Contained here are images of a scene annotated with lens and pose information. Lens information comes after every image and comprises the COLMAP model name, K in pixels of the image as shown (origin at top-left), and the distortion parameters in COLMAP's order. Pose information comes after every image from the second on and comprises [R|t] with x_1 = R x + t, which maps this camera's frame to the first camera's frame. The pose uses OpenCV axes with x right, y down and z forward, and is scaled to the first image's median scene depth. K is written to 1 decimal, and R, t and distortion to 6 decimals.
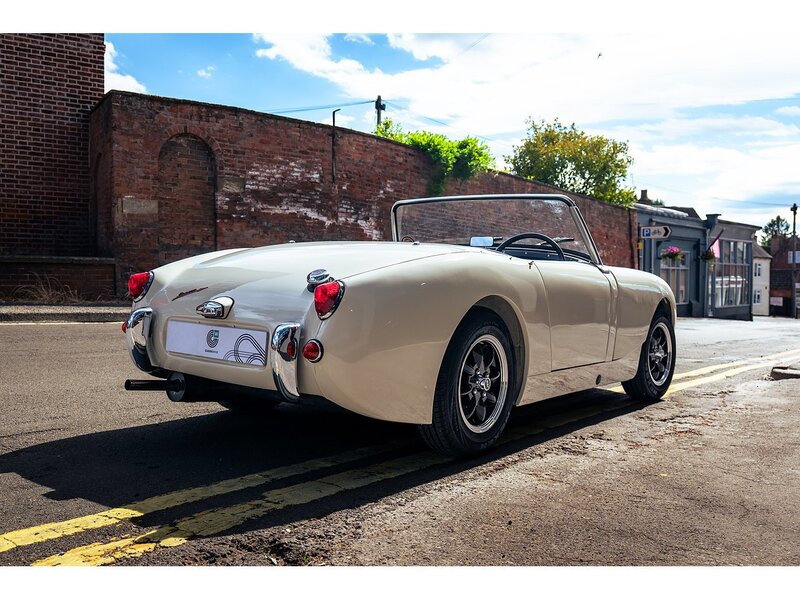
lens RADIAL K [[729.1, 0, 359.2], [0, 729.1, 301.2], [0, 0, 1]] dist [0.003632, -0.001601]
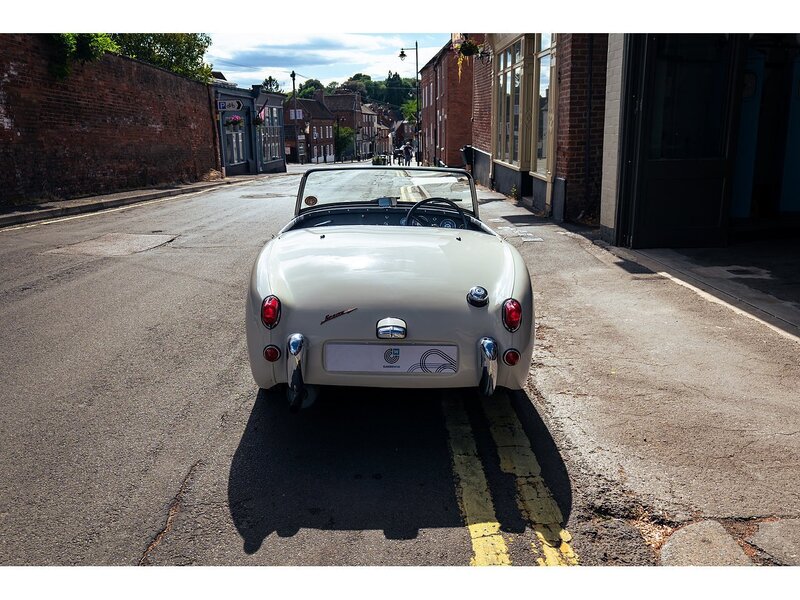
lens RADIAL K [[642.6, 0, 373.1], [0, 642.6, 282.2], [0, 0, 1]] dist [-0.000471, -0.000788]
pose [[0.784634, -0.162621, 0.598251, -0.167434], [0.041167, 0.976521, 0.211452, -0.057552], [-0.618591, -0.141284, 0.772906, 0.050003]]
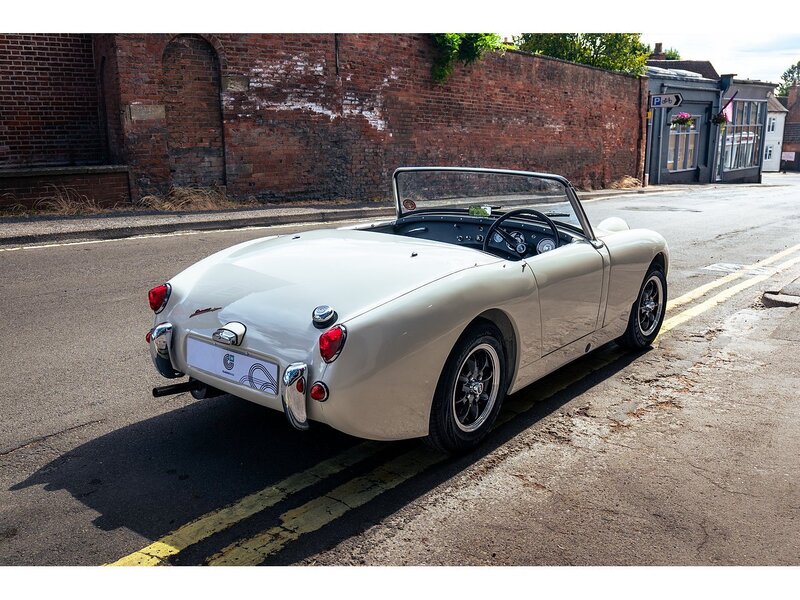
lens RADIAL K [[706.4, 0, 339.0], [0, 706.4, 298.5], [0, 0, 1]] dist [0.003095, -0.000362]
pose [[0.998934, -0.018443, -0.042306, 0.002562], [0.026042, 0.982053, 0.186798, -0.048701], [0.038101, -0.187700, 0.981487, -0.004887]]
